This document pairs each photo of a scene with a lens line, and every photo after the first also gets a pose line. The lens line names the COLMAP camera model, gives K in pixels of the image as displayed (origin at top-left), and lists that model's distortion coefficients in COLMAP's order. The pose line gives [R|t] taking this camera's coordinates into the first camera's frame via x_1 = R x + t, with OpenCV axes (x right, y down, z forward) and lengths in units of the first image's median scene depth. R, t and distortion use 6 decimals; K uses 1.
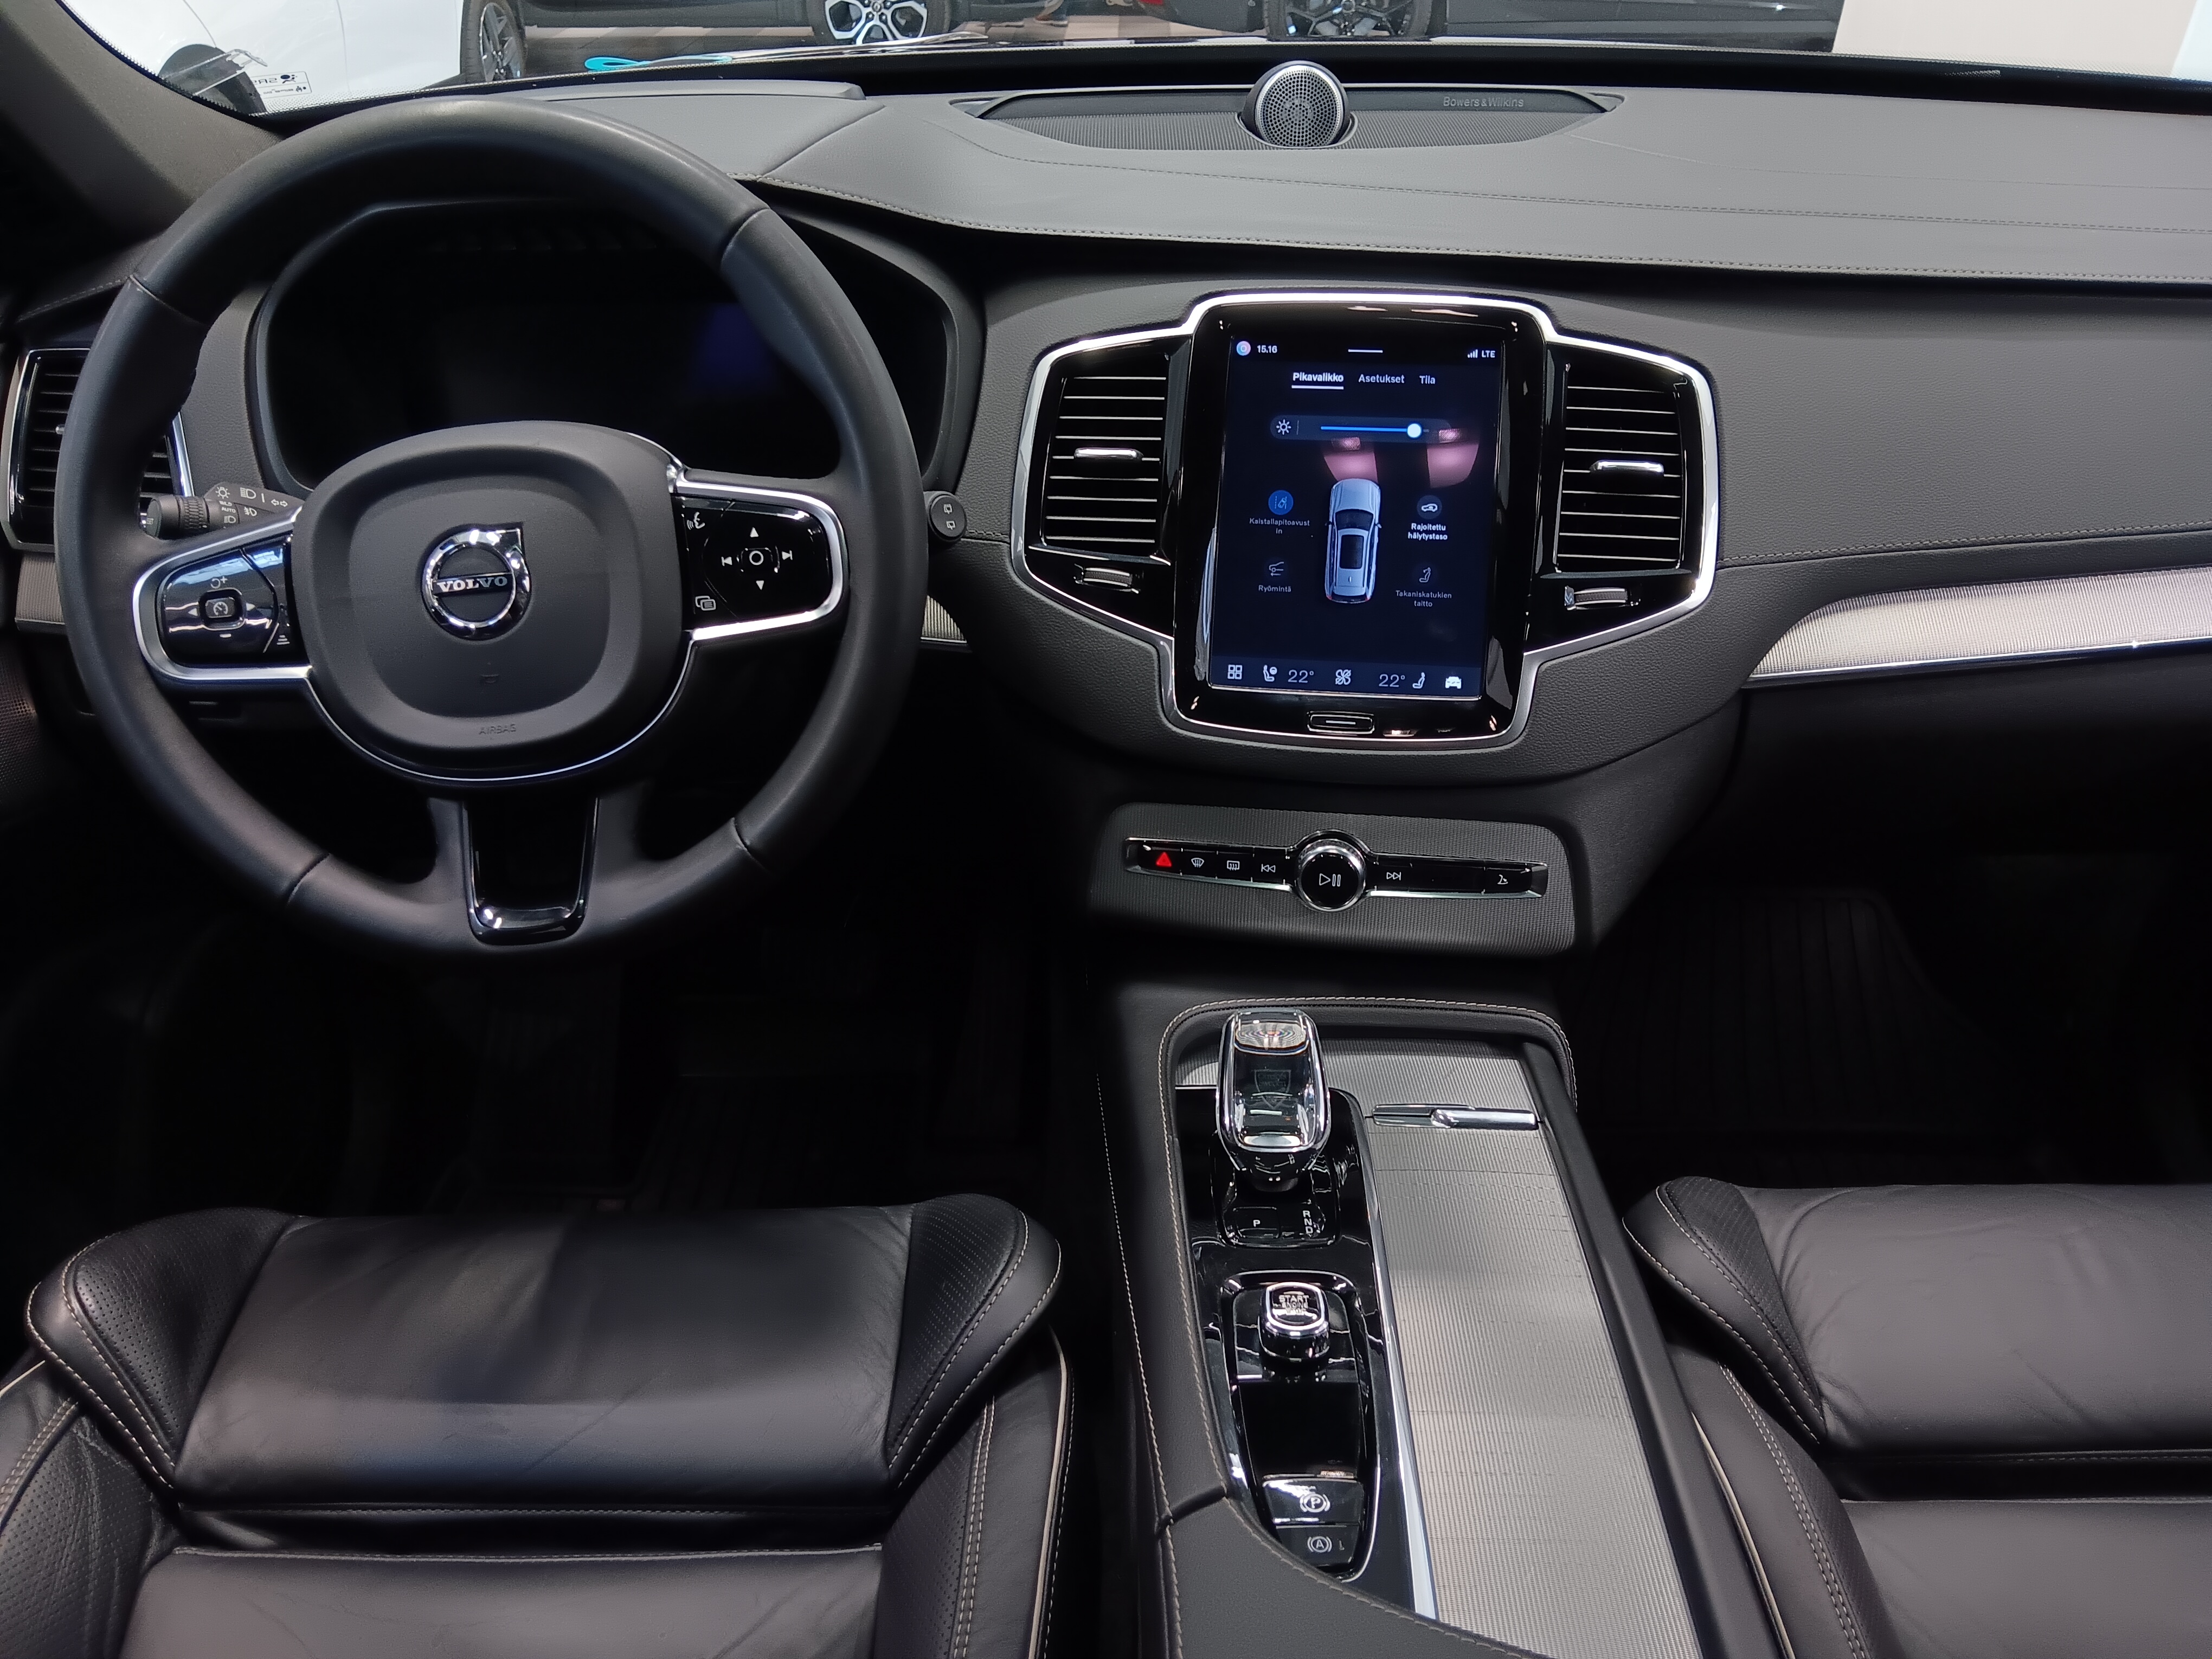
lens RADIAL K [[1644.8, 0, 1111.5], [0, 1644.8, 921.4], [0, 0, 1]] dist [0.068123, -0.069836]
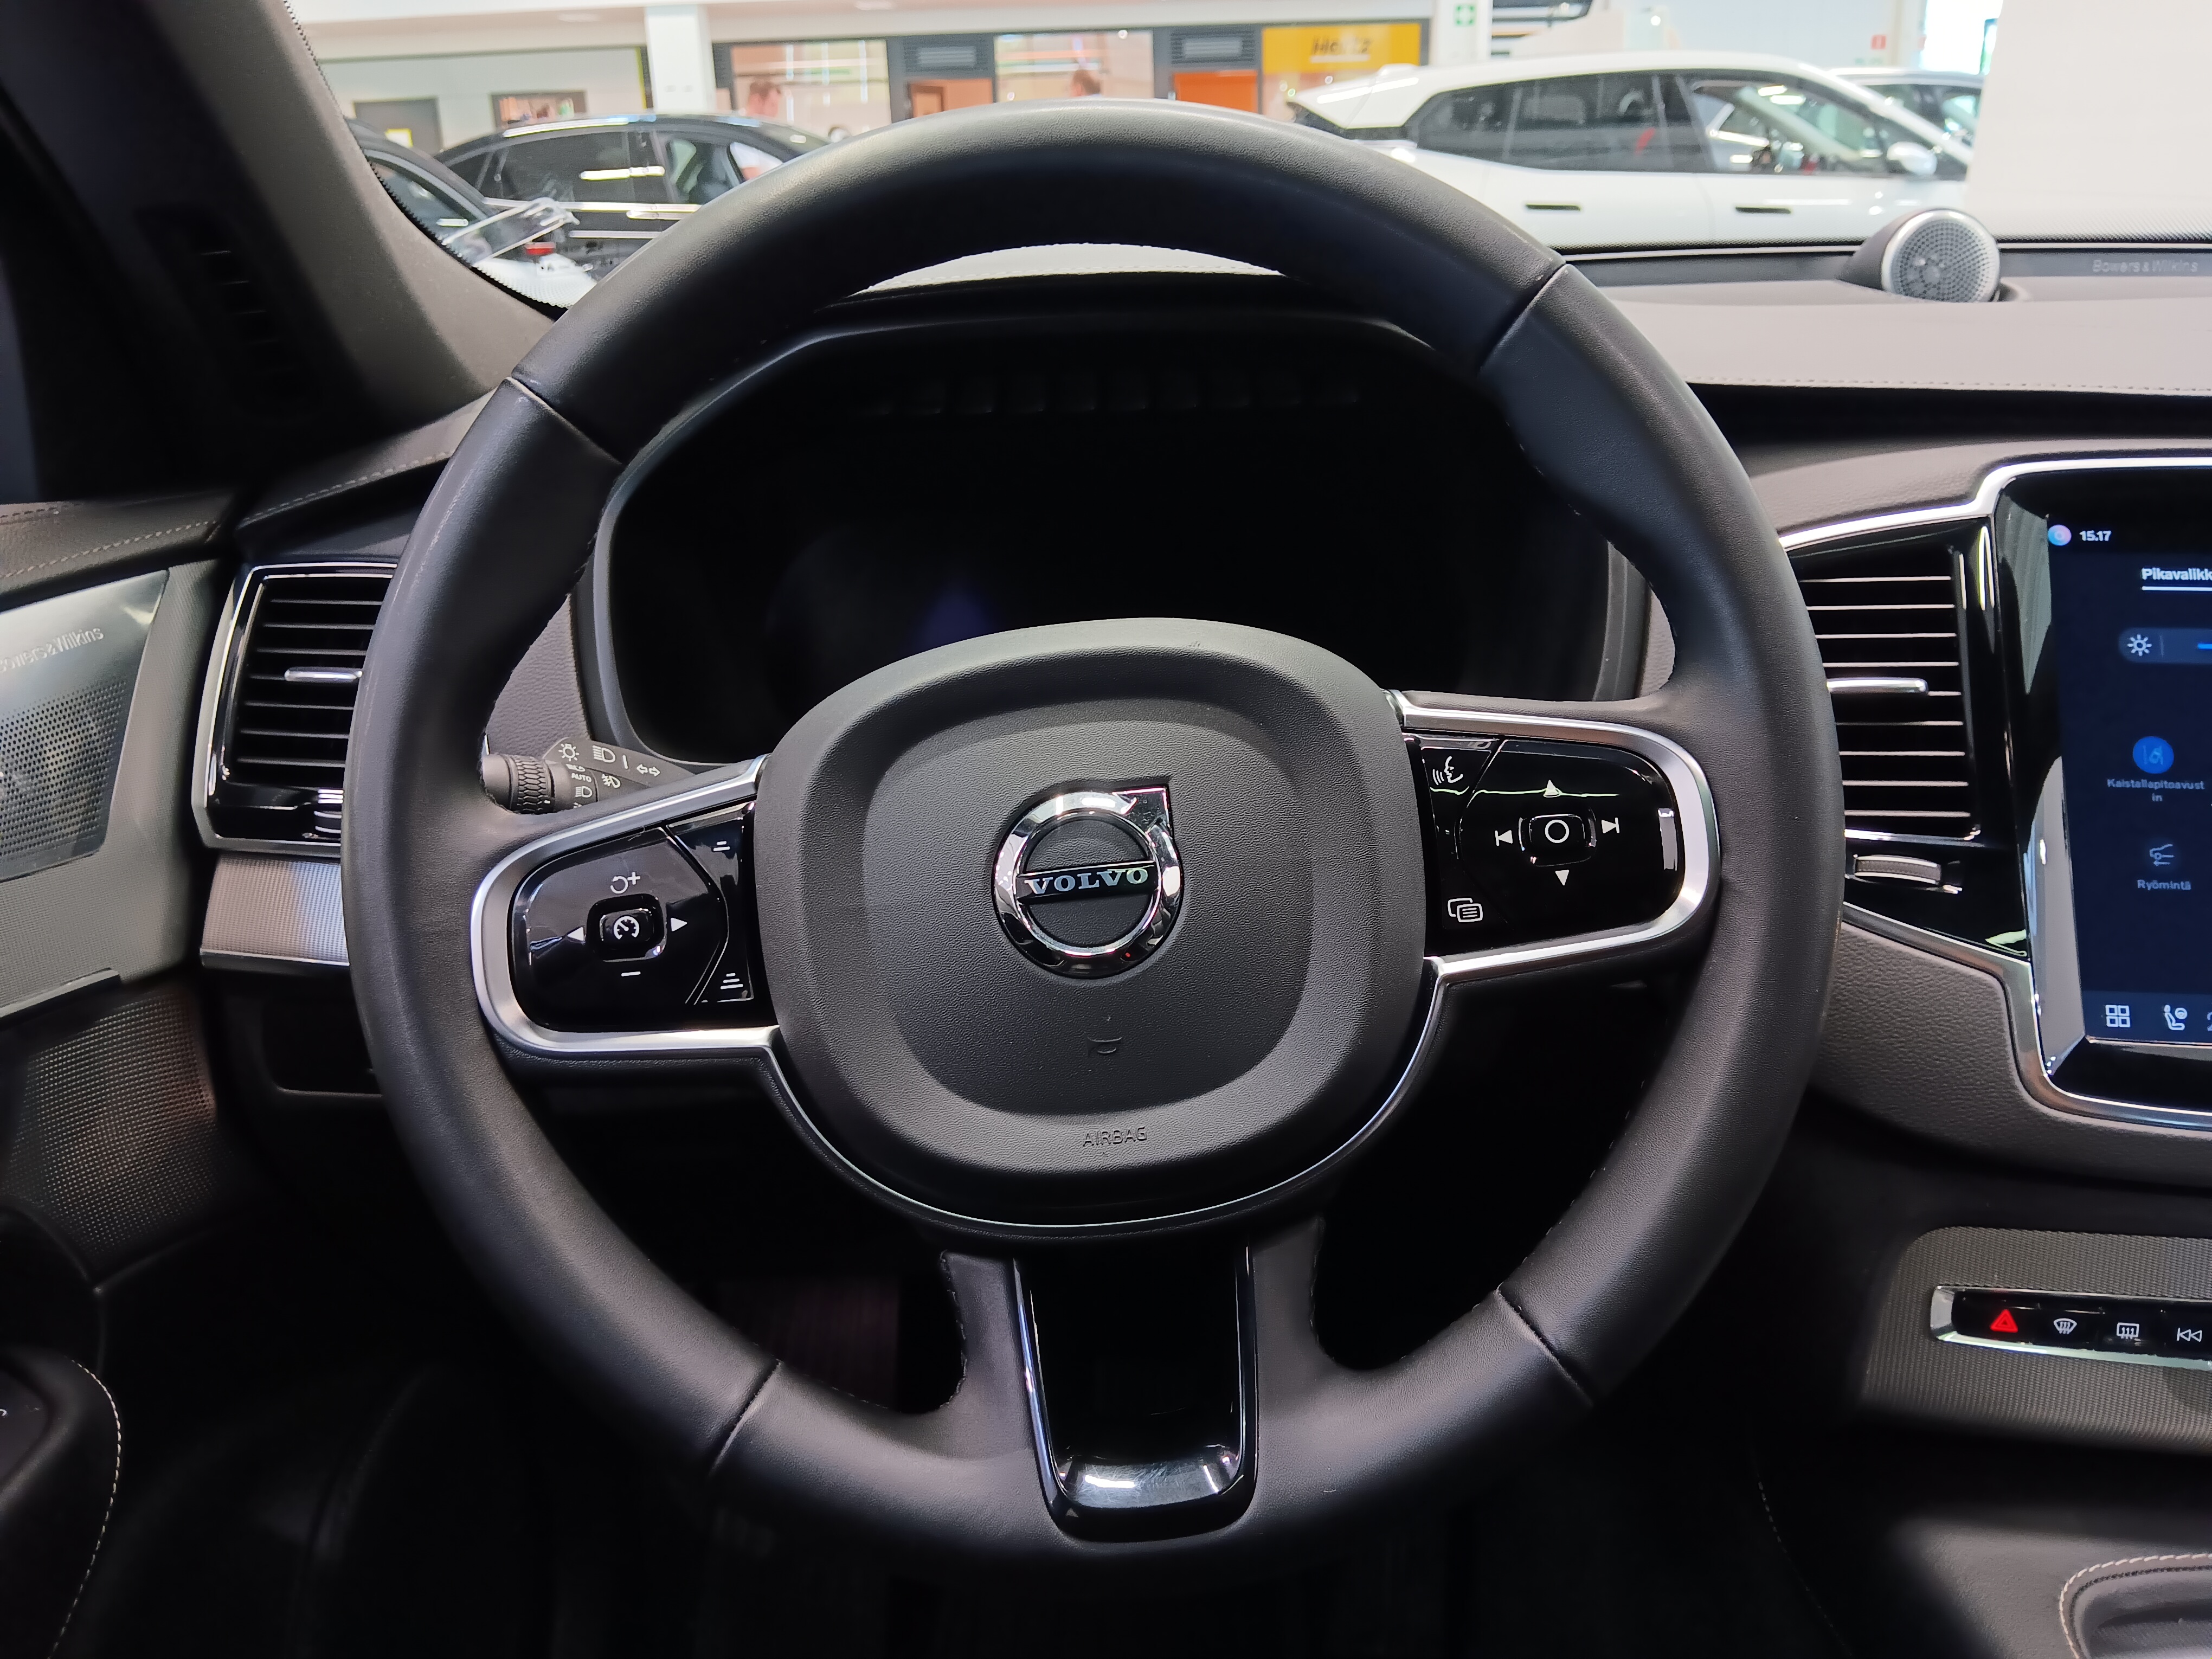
lens RADIAL K [[1644.8, 0, 1111.5], [0, 1644.8, 921.4], [0, 0, 1]] dist [0.068123, -0.069836]
pose [[0.999761, -0.004924, -0.021319, -0.347914], [0.000819, 0.982088, -0.188422, -0.080646], [0.021865, 0.188360, 0.981857, 0.435139]]
